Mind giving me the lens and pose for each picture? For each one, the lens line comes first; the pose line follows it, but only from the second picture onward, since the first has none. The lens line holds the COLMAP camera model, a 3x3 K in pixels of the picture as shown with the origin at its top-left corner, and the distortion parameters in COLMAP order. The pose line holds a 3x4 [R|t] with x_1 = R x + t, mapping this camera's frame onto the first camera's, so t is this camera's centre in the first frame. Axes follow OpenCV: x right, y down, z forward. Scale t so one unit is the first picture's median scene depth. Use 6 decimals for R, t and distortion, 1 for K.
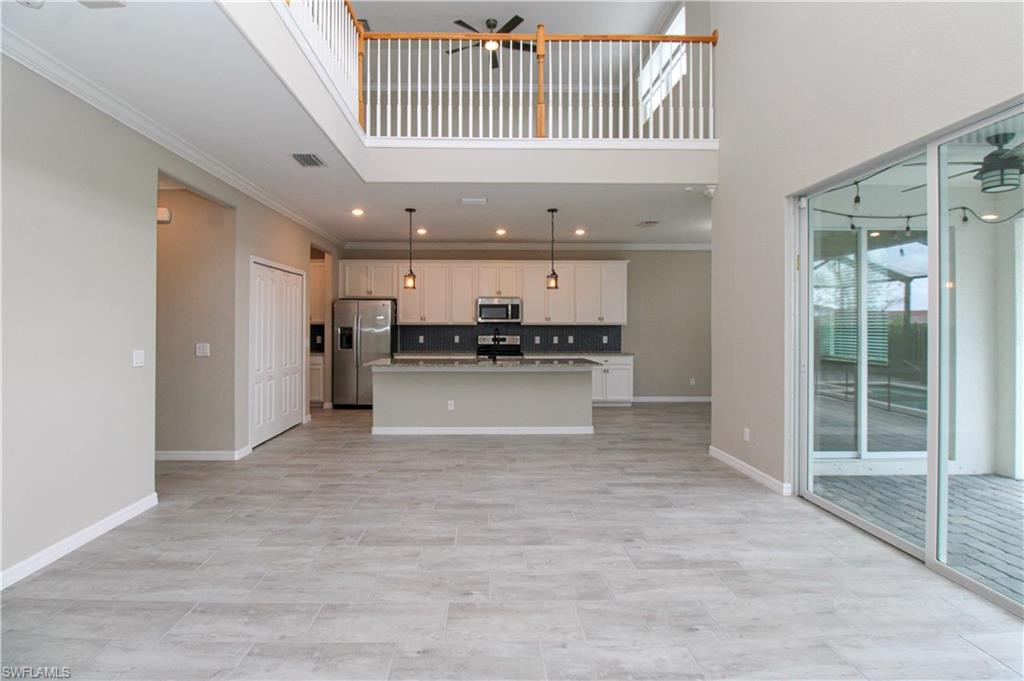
lens RADIAL K [[477.1, 0, 512.2], [0, 477.1, 324.7], [0, 0, 1]] dist [-0.001110, -0.012555]
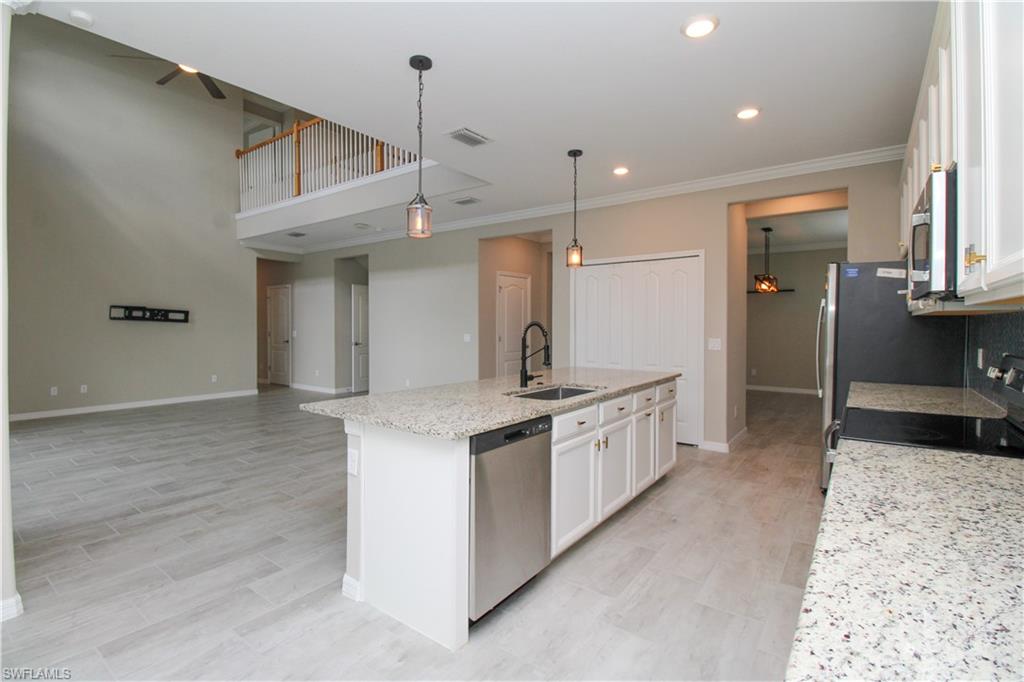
lens RADIAL K [[489.1, 0, 508.8], [0, 489.1, 329.0], [0, 0, 1]] dist [-0.033609, 0.000217]
pose [[-0.645725, 0.005965, -0.763547, 0.384548], [-0.003124, 0.999940, 0.010454, 0.010145], [0.763564, 0.009136, -0.645668, 1.372533]]
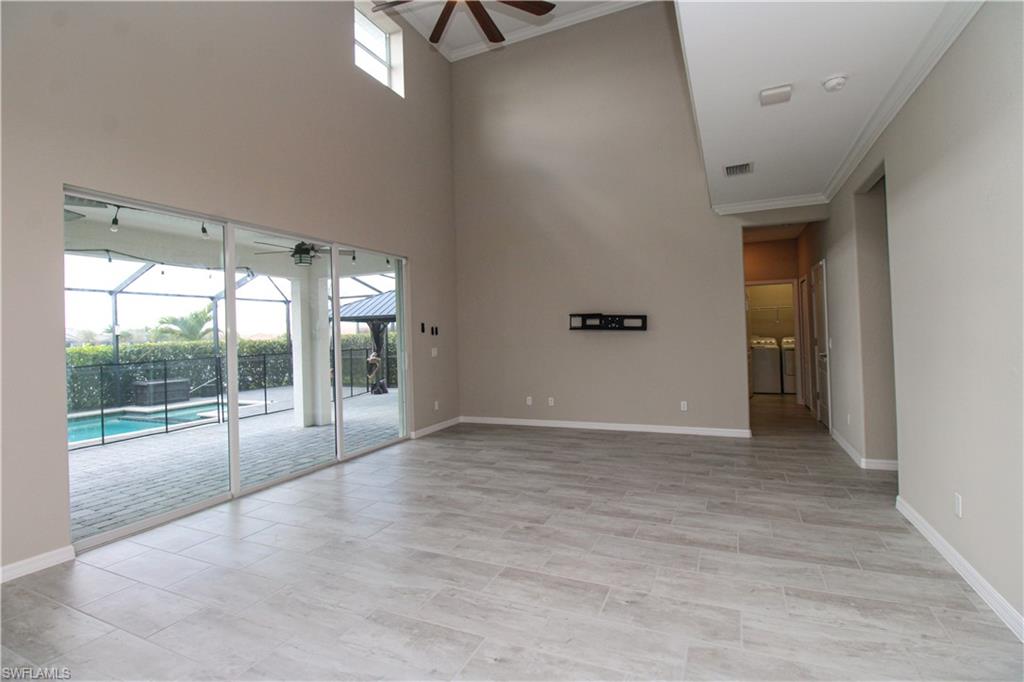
lens RADIAL K [[479.6, 0, 523.1], [0, 479.6, 327.2], [0, 0, 1]] dist [-0.001178, -0.008026]
pose [[-0.890508, 0.031433, 0.453880, -0.282994], [0.028356, 0.999506, -0.013585, 0.008755], [-0.454083, 0.000773, -0.890959, 0.877673]]
